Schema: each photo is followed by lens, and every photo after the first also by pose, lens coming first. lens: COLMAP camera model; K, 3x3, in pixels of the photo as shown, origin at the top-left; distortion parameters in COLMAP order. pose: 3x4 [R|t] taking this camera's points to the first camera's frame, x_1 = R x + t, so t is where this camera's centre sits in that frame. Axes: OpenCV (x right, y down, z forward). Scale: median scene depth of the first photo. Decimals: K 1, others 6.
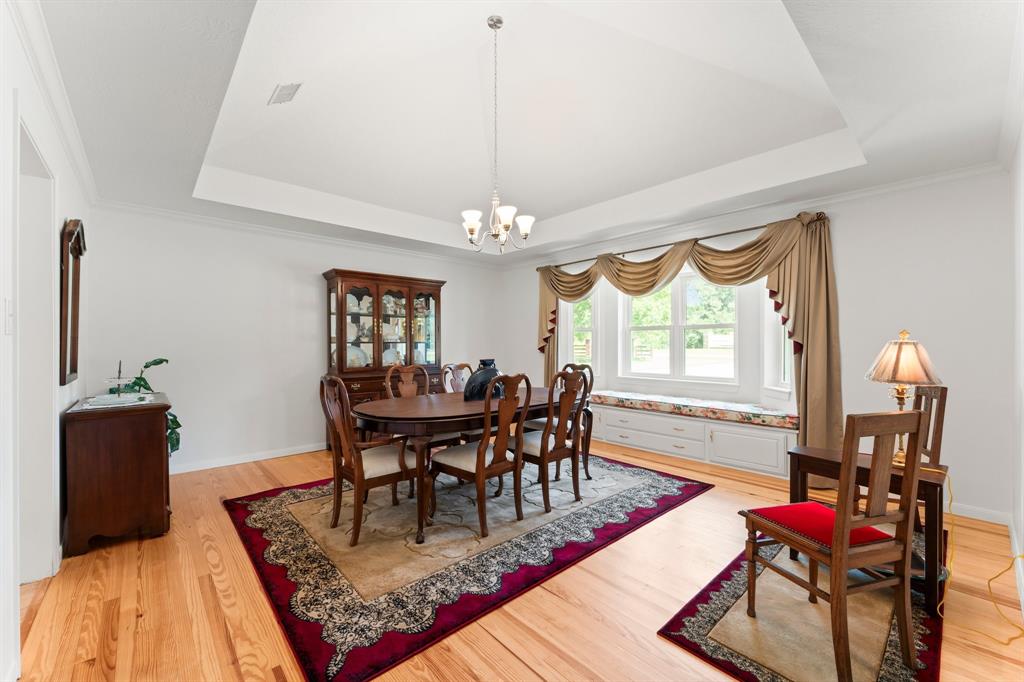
lens RADIAL K [[407.5, 0, 517.2], [0, 407.5, 347.1], [0, 0, 1]] dist [0.001718, -0.000027]
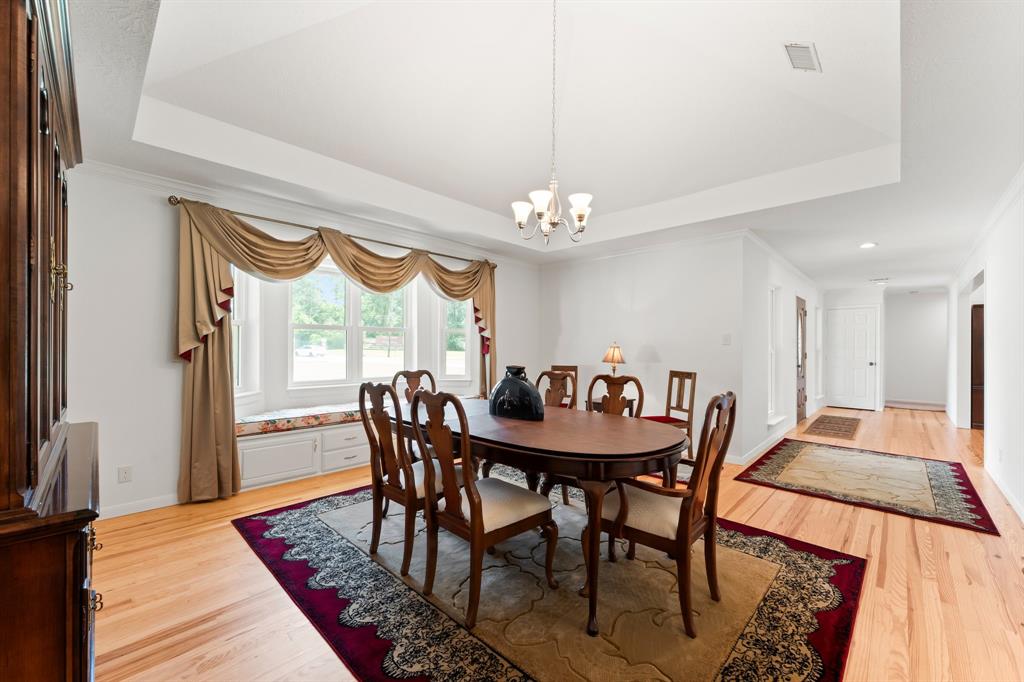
lens RADIAL K [[407.5, 0, 515.8], [0, 407.5, 343.0], [0, 0, 1]] dist [0.001718, -0.000027]
pose [[-0.068414, 0.009159, 0.997615, -0.666802], [0.005496, 0.999946, -0.008804, -0.005372], [-0.997642, 0.004881, -0.068460, 0.820130]]
